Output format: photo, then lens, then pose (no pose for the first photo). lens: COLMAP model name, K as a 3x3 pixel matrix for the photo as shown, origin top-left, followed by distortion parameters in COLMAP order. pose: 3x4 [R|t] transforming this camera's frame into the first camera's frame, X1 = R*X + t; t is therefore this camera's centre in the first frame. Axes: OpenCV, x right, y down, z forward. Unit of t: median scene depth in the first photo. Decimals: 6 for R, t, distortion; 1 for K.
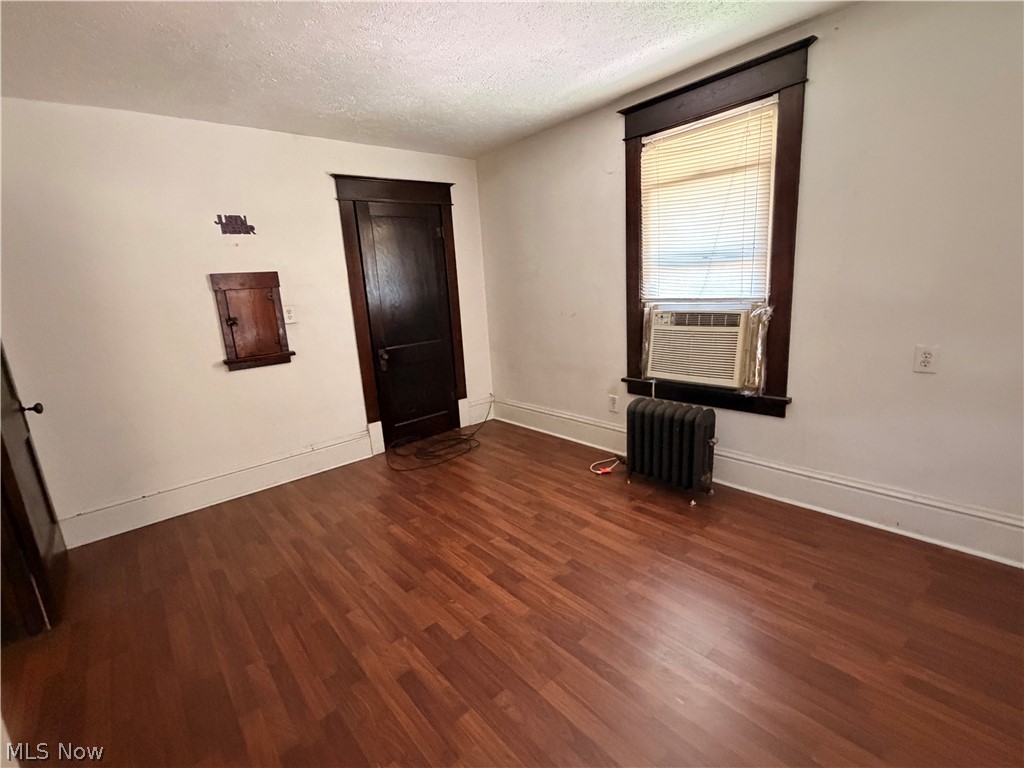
lens RADIAL K [[459.1, 0, 510.8], [0, 459.1, 380.6], [0, 0, 1]] dist [-0.002002, -0.000286]
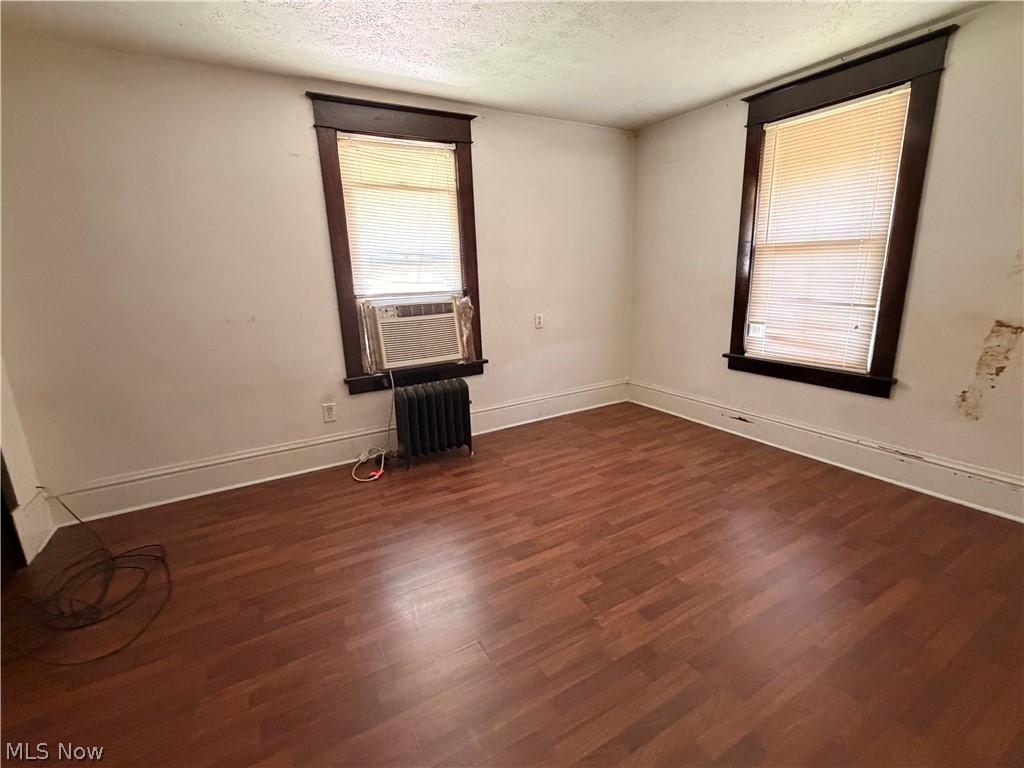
lens RADIAL K [[459.1, 0, 510.8], [0, 459.1, 380.6], [0, 0, 1]] dist [-0.002002, -0.000286]
pose [[0.194047, -0.172459, 0.965714, -0.742206], [0.226888, 0.965624, 0.126853, -0.057905], [-0.954394, 0.194493, 0.226505, 0.570375]]
